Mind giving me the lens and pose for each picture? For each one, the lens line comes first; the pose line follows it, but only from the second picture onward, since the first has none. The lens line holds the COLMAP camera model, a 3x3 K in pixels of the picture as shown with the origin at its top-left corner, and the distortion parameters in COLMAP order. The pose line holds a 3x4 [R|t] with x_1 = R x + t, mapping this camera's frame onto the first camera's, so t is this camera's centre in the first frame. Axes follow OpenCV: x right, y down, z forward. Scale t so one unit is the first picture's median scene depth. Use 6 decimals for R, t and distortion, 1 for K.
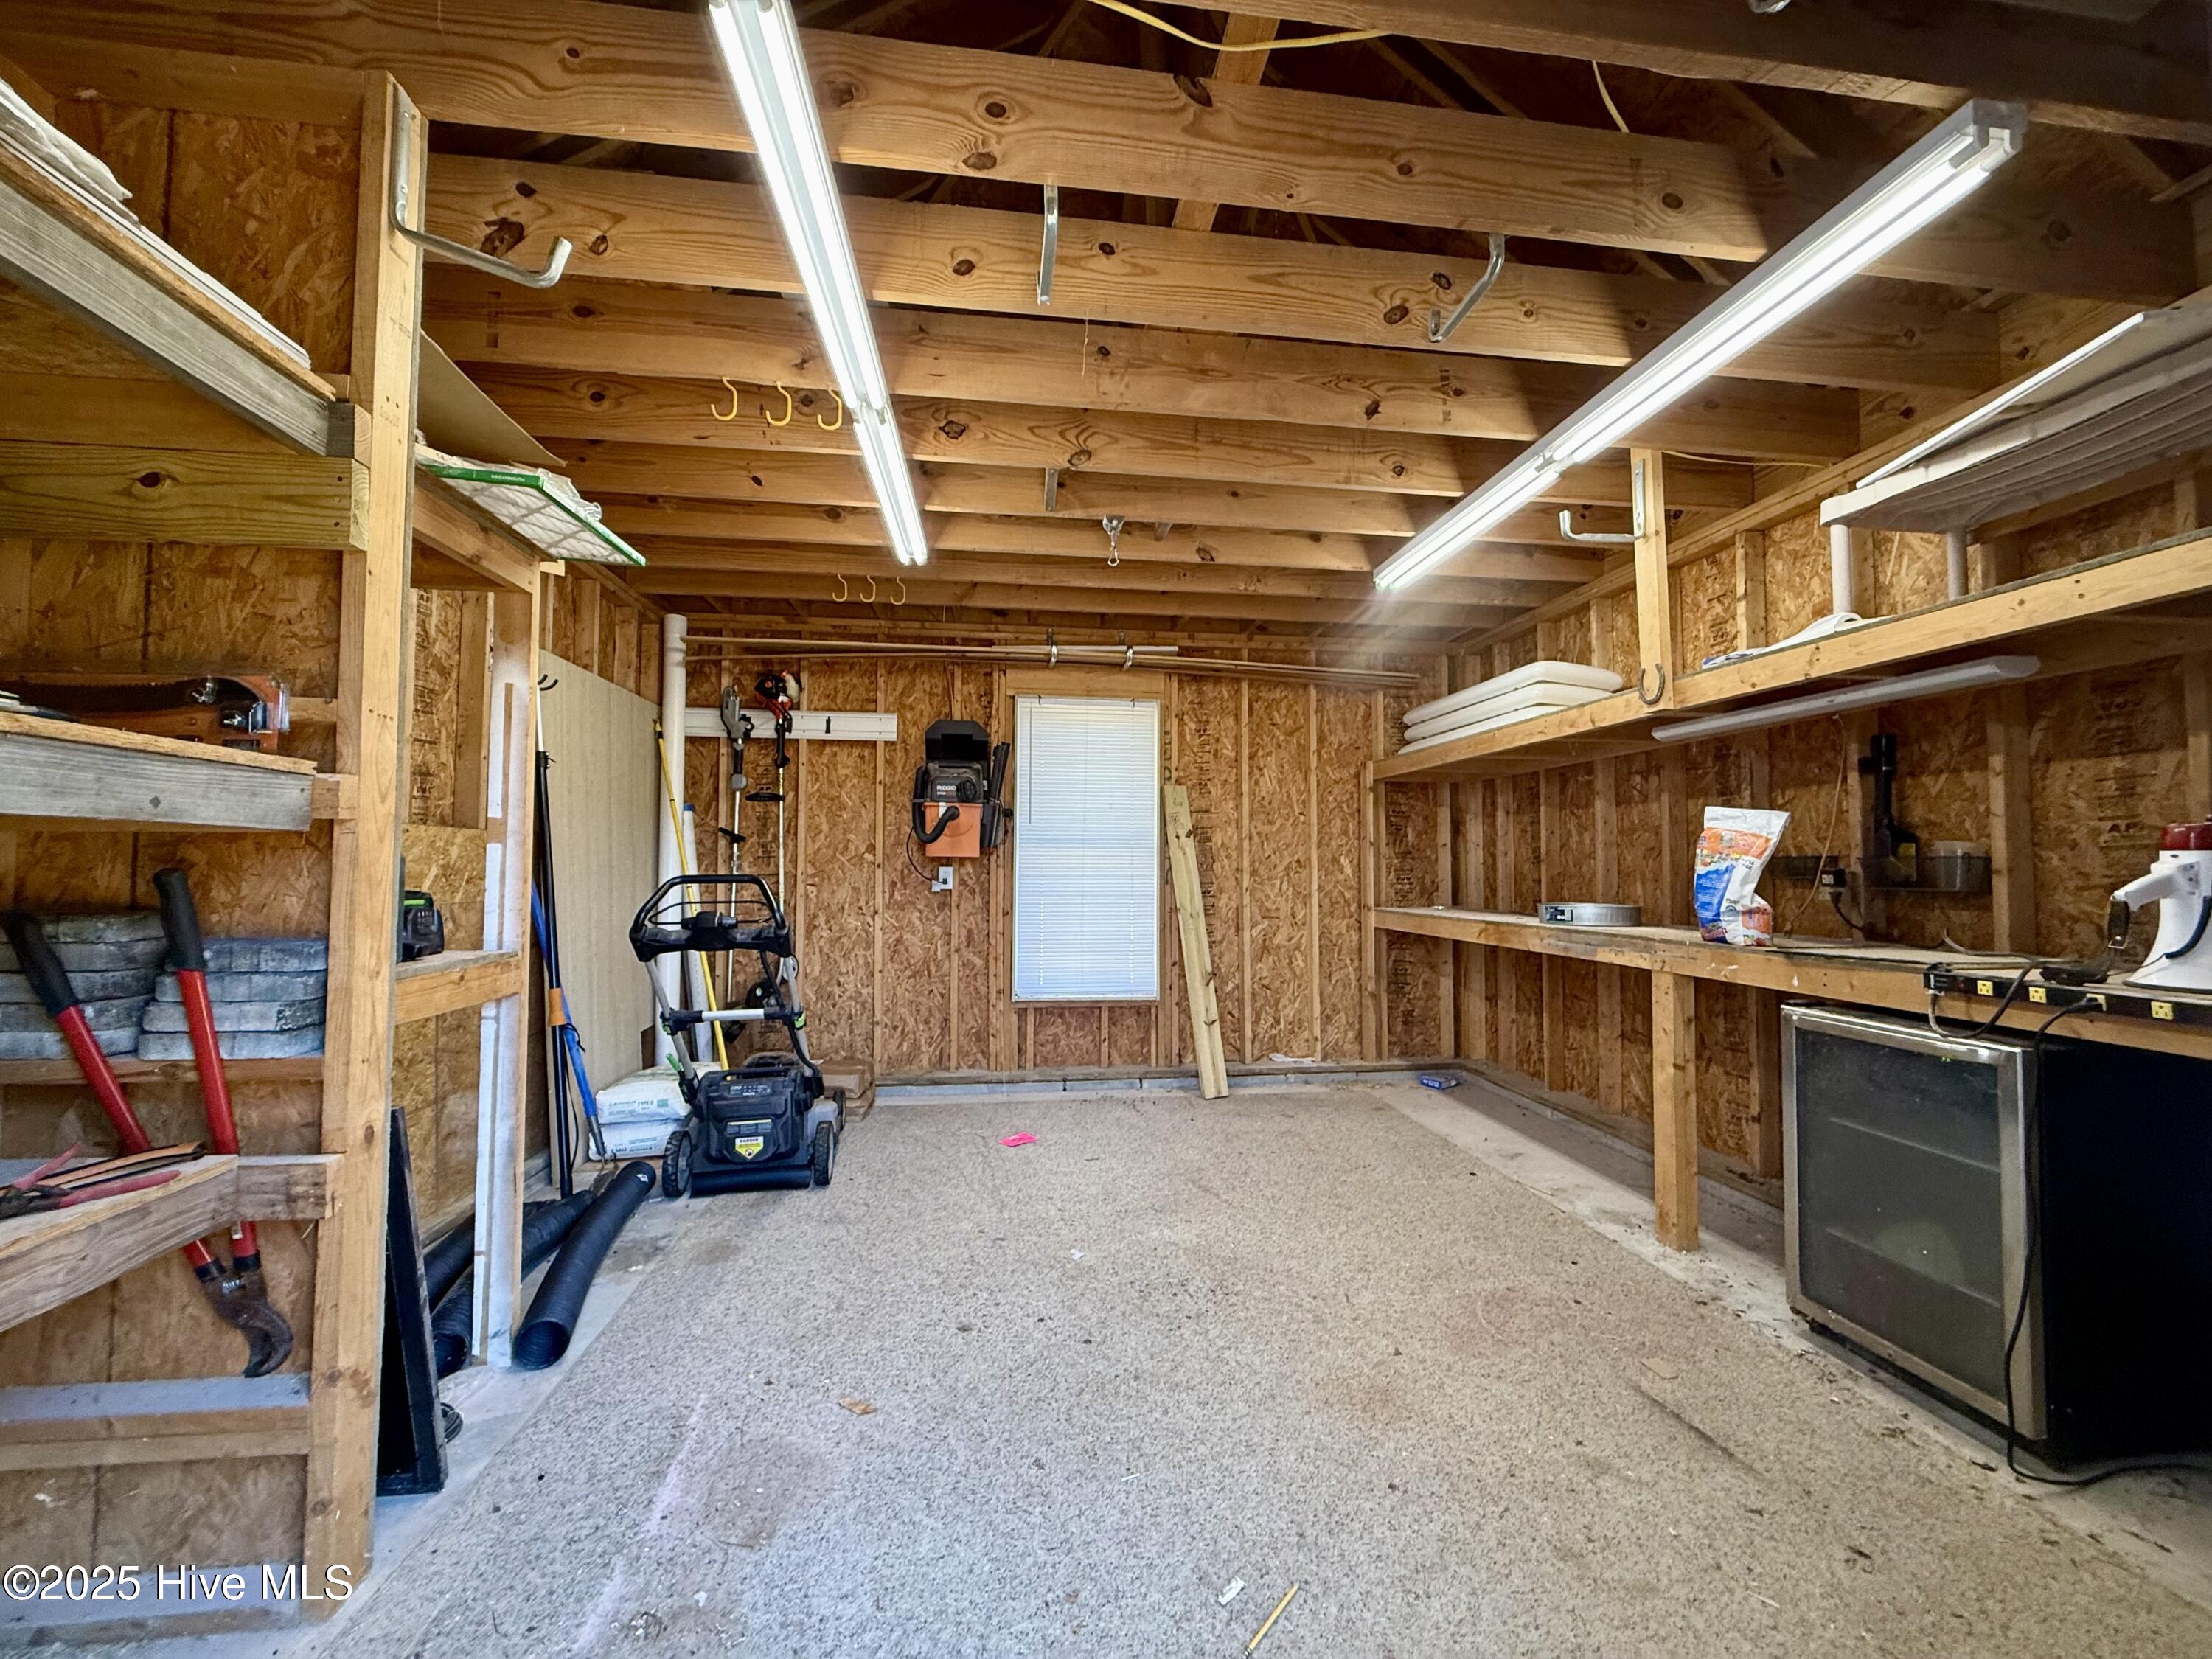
lens RADIAL K [[879.7, 0, 1100.5], [0, 879.7, 830.4], [0, 0, 1]] dist [-0.000373, 0.000406]
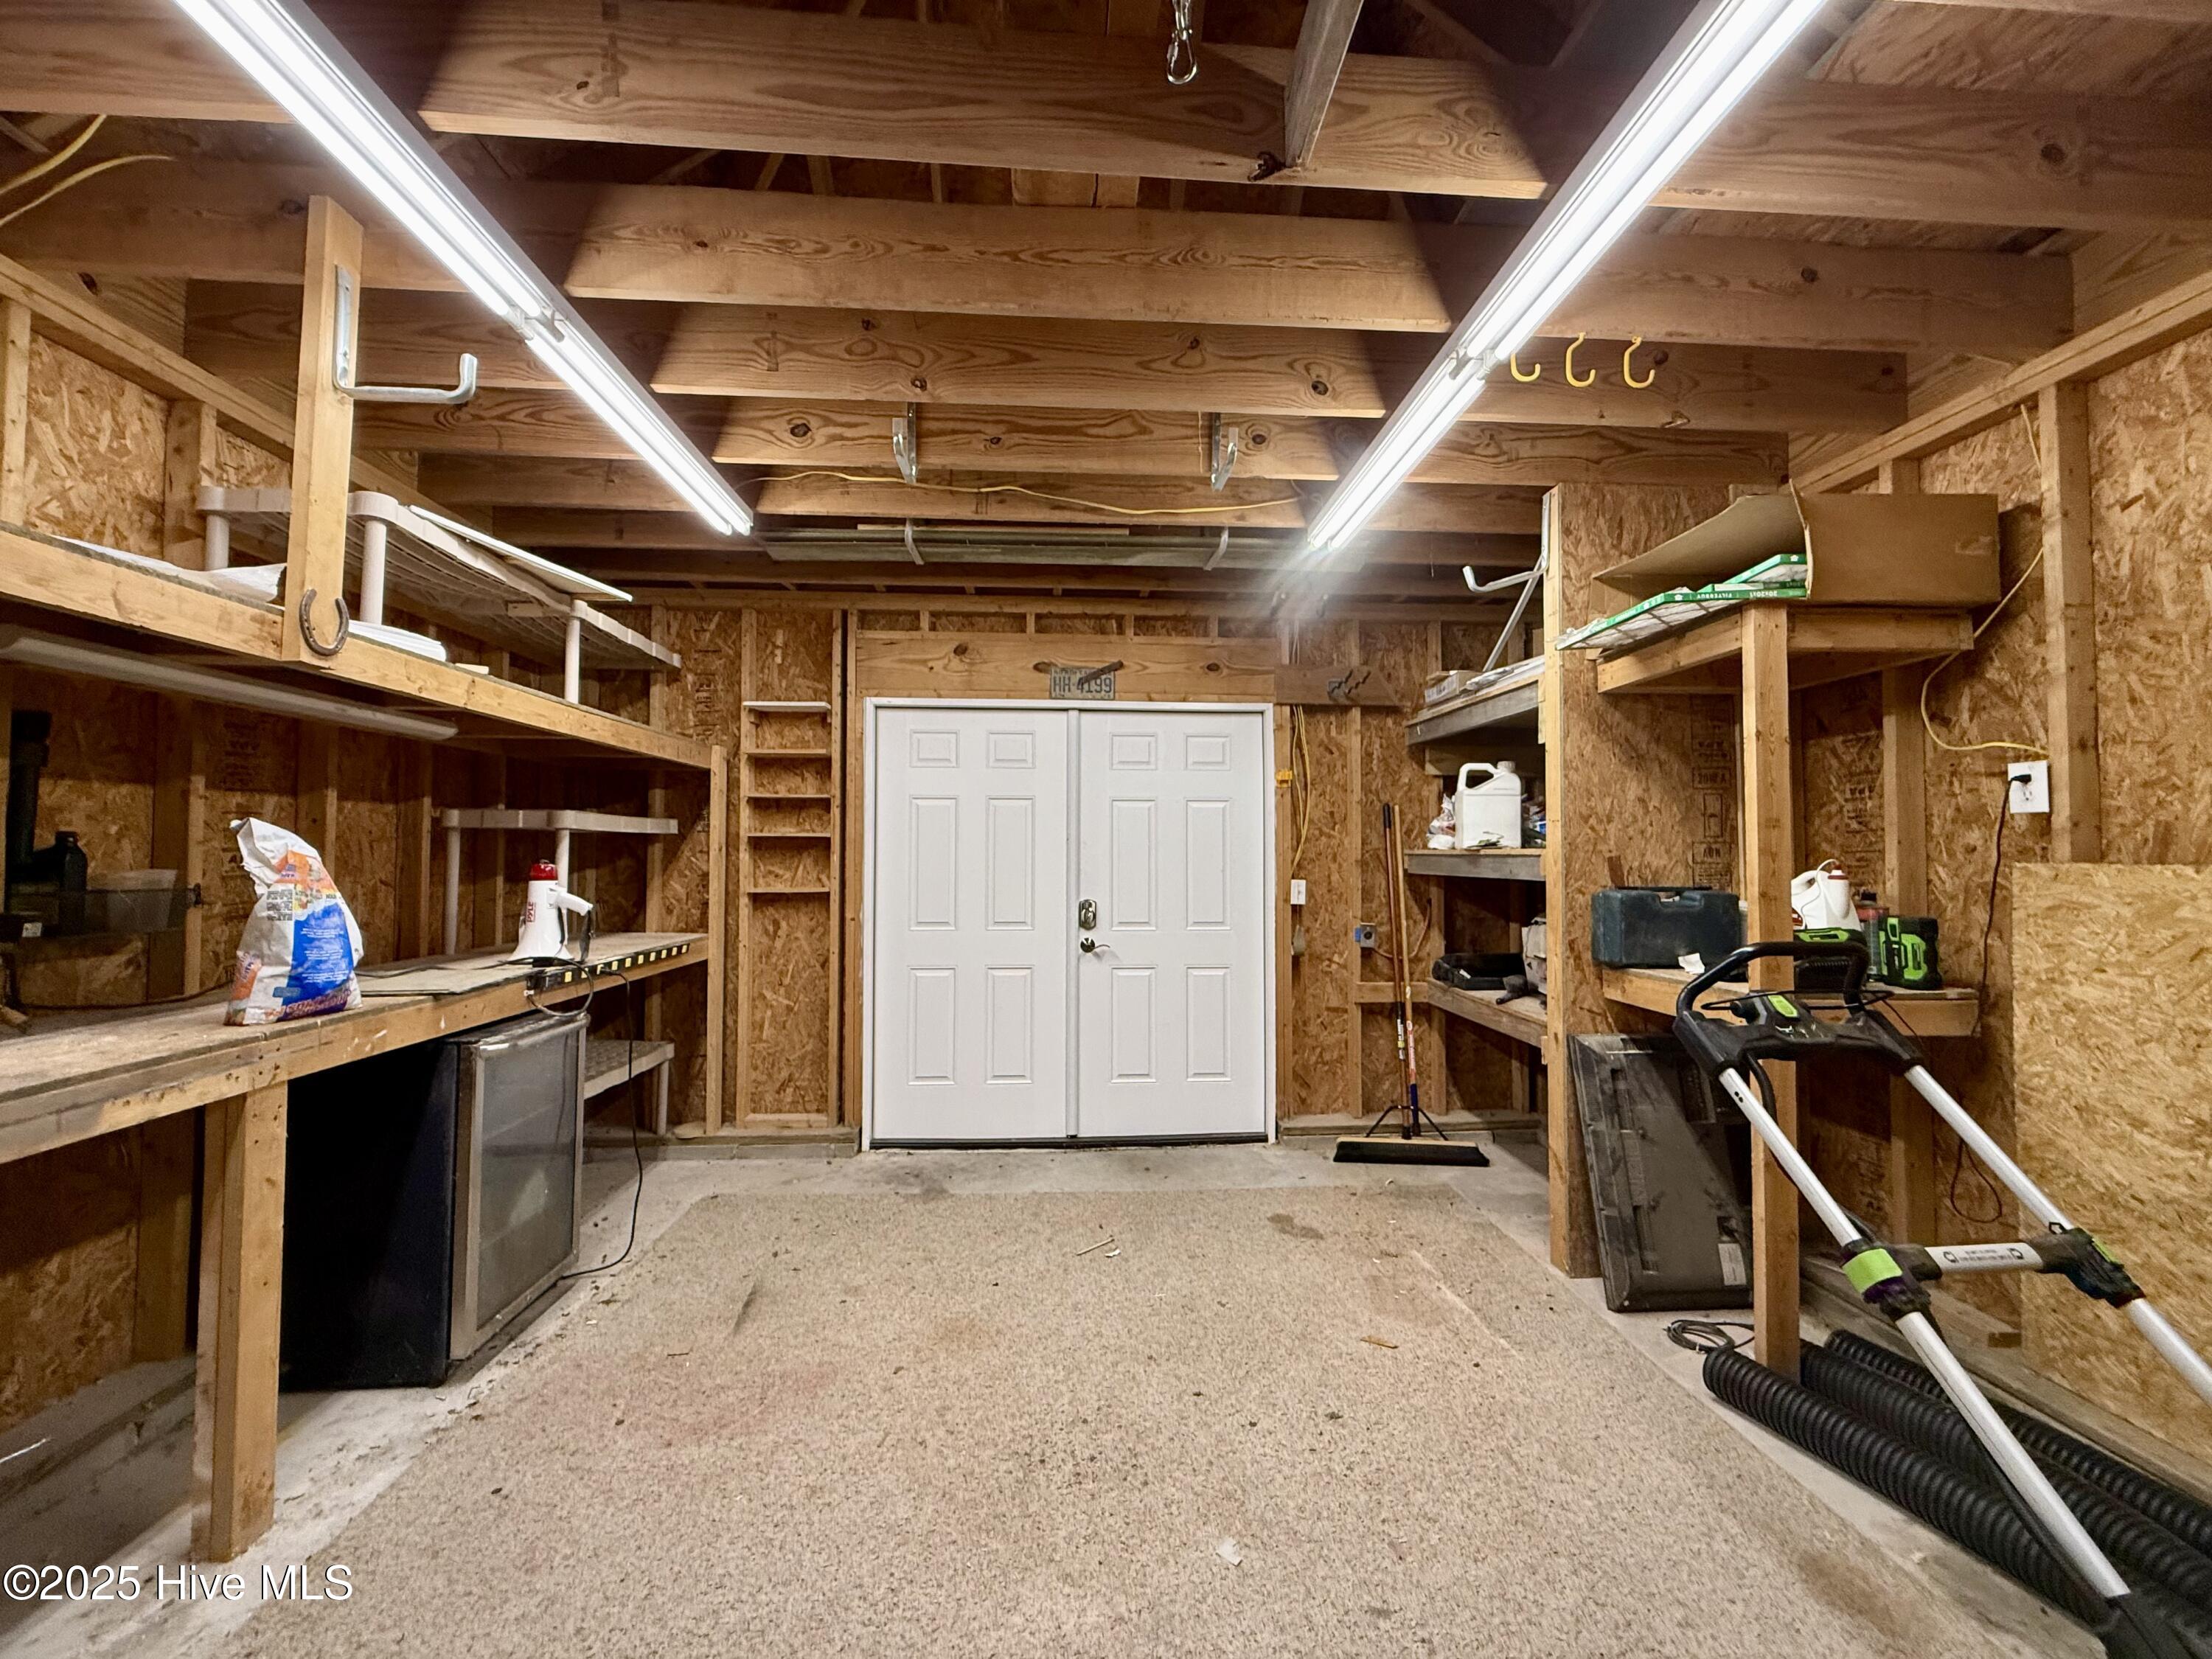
lens RADIAL K [[879.7, 0, 1100.5], [0, 879.7, 830.4], [0, 0, 1]] dist [-0.000373, 0.000406]
pose [[-0.997810, -0.008167, 0.065637, 0.033235], [-0.012965, 0.997247, -0.073004, 0.026615], [-0.064860, -0.073695, -0.995169, 1.974867]]
